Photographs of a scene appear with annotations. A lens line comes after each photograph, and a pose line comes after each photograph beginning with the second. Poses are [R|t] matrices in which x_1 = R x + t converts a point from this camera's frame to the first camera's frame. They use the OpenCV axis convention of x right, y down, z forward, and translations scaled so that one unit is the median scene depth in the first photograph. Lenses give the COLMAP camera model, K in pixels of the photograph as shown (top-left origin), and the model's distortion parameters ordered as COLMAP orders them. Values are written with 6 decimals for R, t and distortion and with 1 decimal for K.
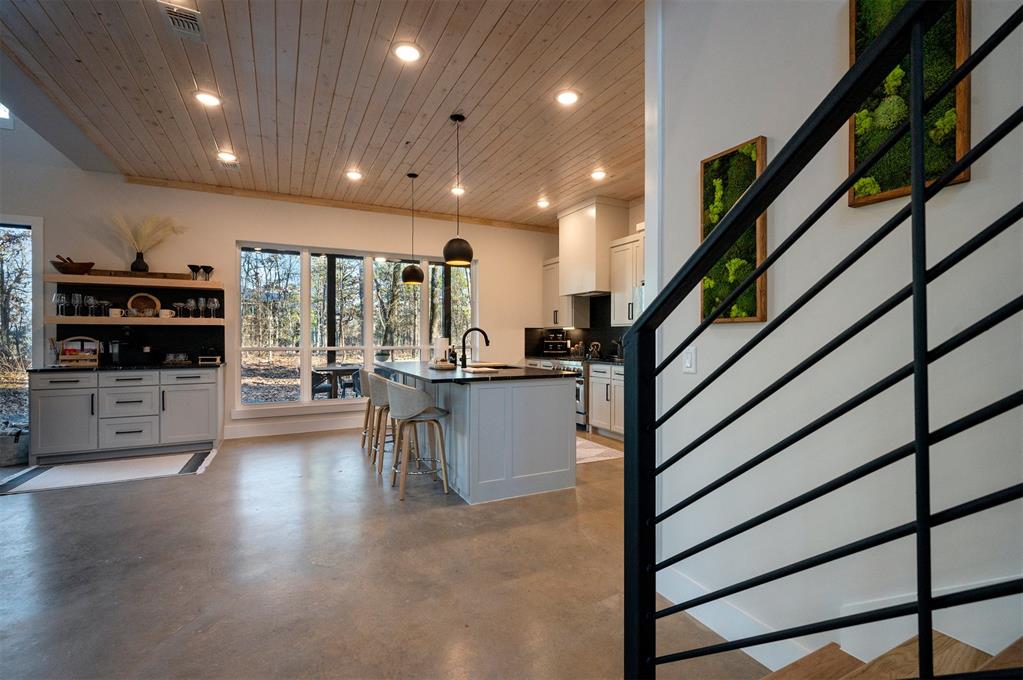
lens RADIAL K [[466.3, 0, 516.5], [0, 466.3, 337.3], [0, 0, 1]] dist [-0.001249, 0.001437]
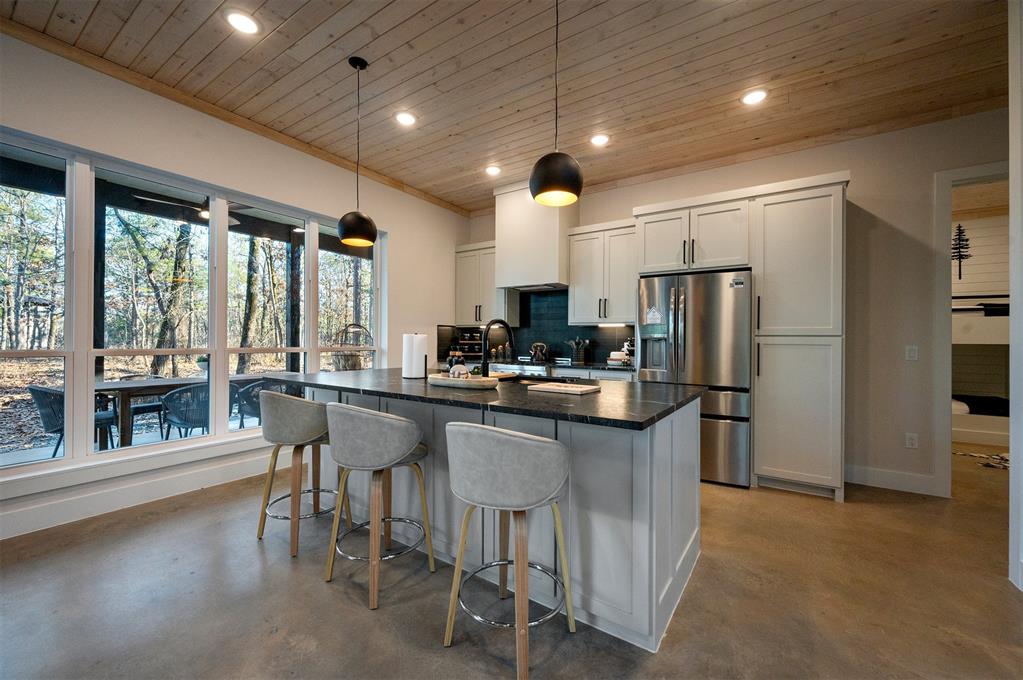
lens RADIAL K [[405.3, 0, 519.1], [0, 405.3, 337.3], [0, 0, 1]] dist [-0.003995, 0.000283]
pose [[0.867189, 0.012232, 0.497830, -0.306618], [-0.008938, 0.999920, -0.009000, 0.009121], [-0.497900, 0.003355, 0.867228, 0.458321]]
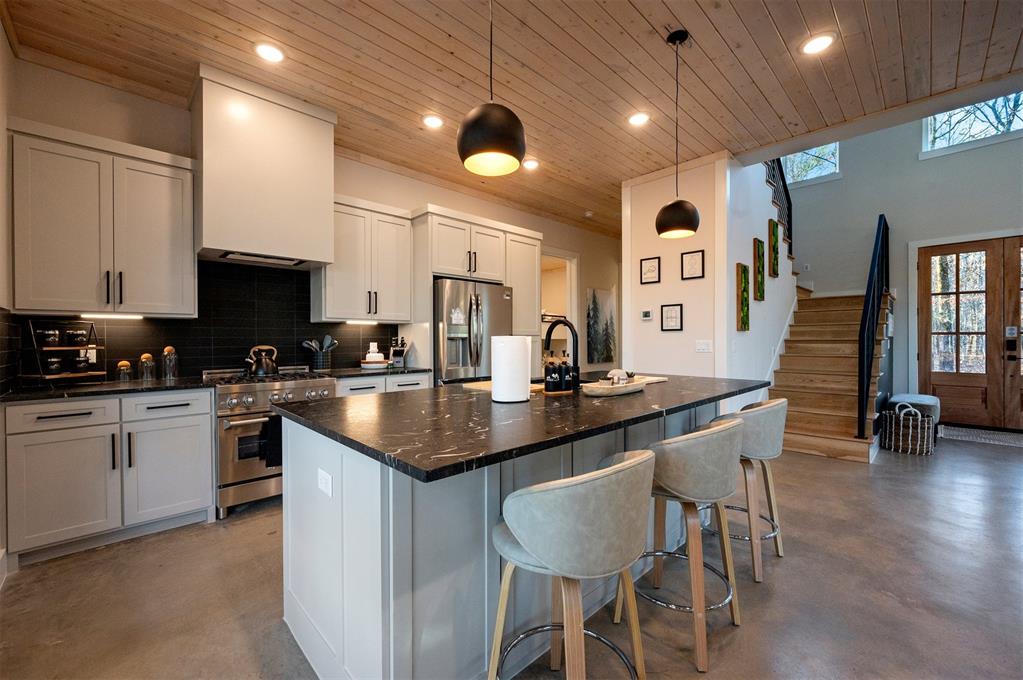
lens RADIAL K [[405.3, 0, 514.8], [0, 405.3, 338.4], [0, 0, 1]] dist [-0.003995, 0.000283]
pose [[-0.299640, 0.001022, 0.954052, -0.499226], [0.005623, 0.999984, 0.000695, 0.003774], [-0.954036, 0.005573, -0.299641, 1.089396]]
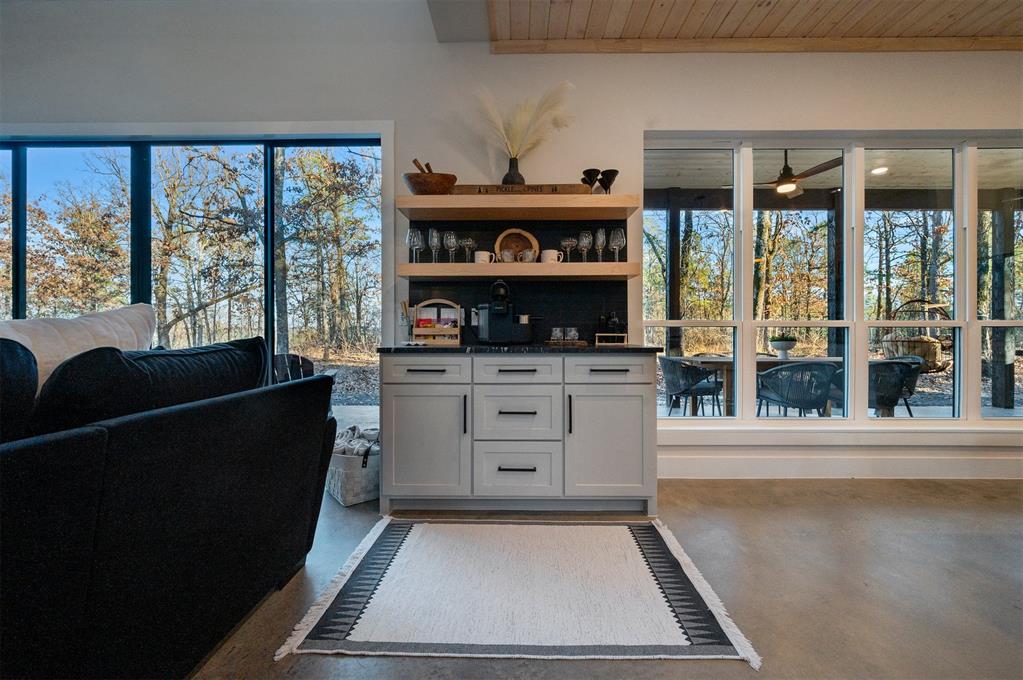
lens RADIAL K [[405.3, 0, 508.4], [0, 405.3, 334.2], [0, 0, 1]] dist [-0.003995, 0.000283]
pose [[0.887787, 0.004131, -0.460236, -0.576095], [-0.002225, 0.999987, 0.004683, 0.042535], [0.460249, -0.003133, 0.887784, 0.536878]]
